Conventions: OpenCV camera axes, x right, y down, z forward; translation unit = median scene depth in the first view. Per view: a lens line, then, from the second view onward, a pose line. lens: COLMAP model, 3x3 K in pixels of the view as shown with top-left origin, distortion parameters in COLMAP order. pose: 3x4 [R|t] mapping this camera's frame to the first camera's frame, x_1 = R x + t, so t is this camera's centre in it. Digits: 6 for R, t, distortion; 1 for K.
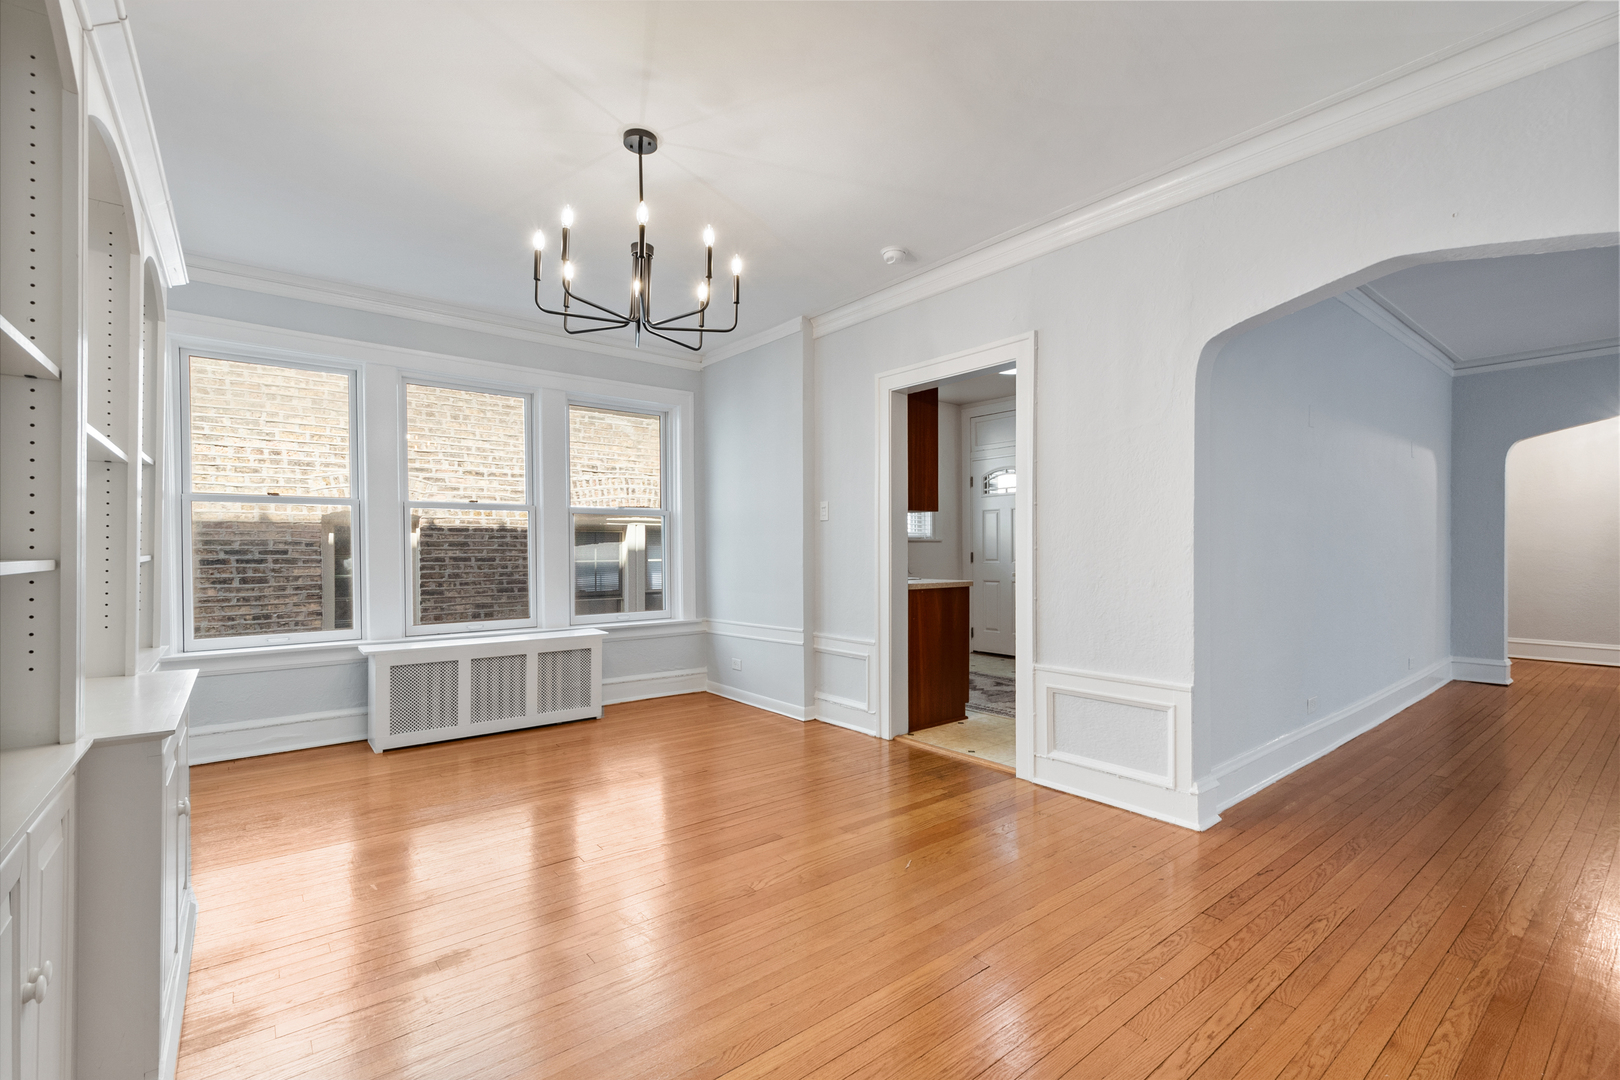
lens RADIAL K [[710.7, 0, 812.1], [0, 710.7, 553.1], [0, 0, 1]] dist [0.006944, -0.000809]
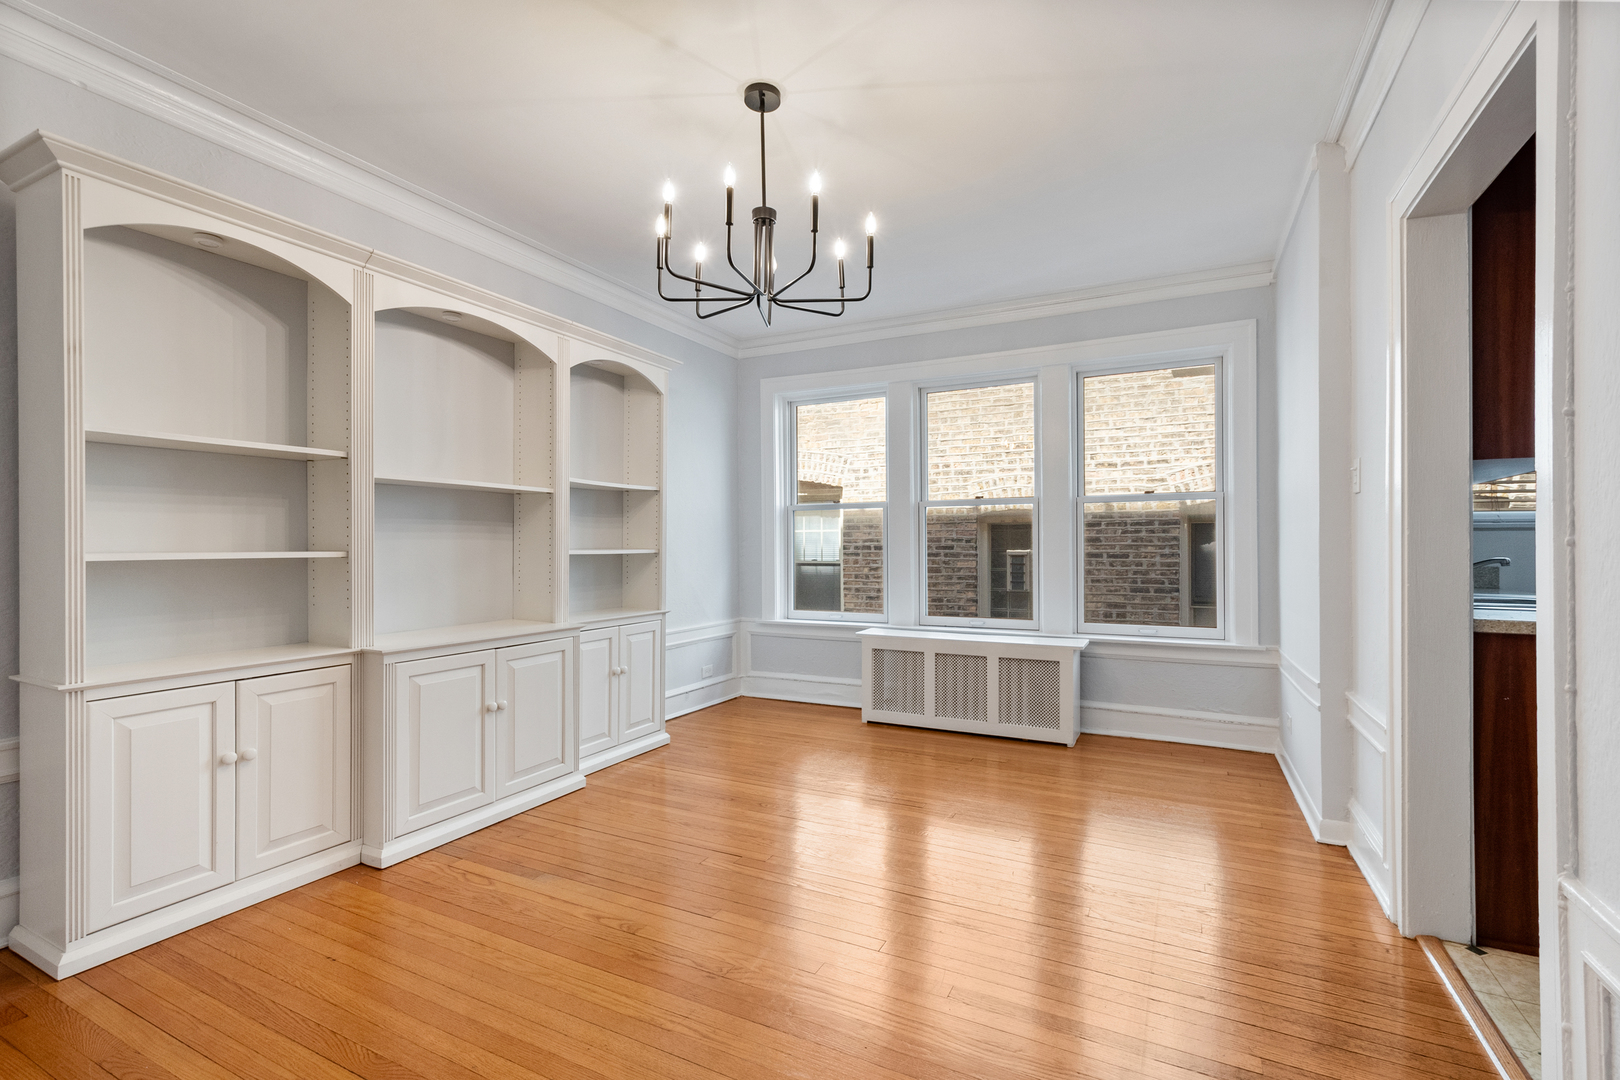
lens RADIAL K [[710.7, 0, 804.9], [0, 710.7, 541.6], [0, 0, 1]] dist [0.006944, -0.000809]
pose [[0.416263, -0.005356, -0.909228, 0.244804], [-0.003809, 0.999964, -0.007634, -0.001251], [0.909236, 0.006641, 0.416228, 0.269366]]
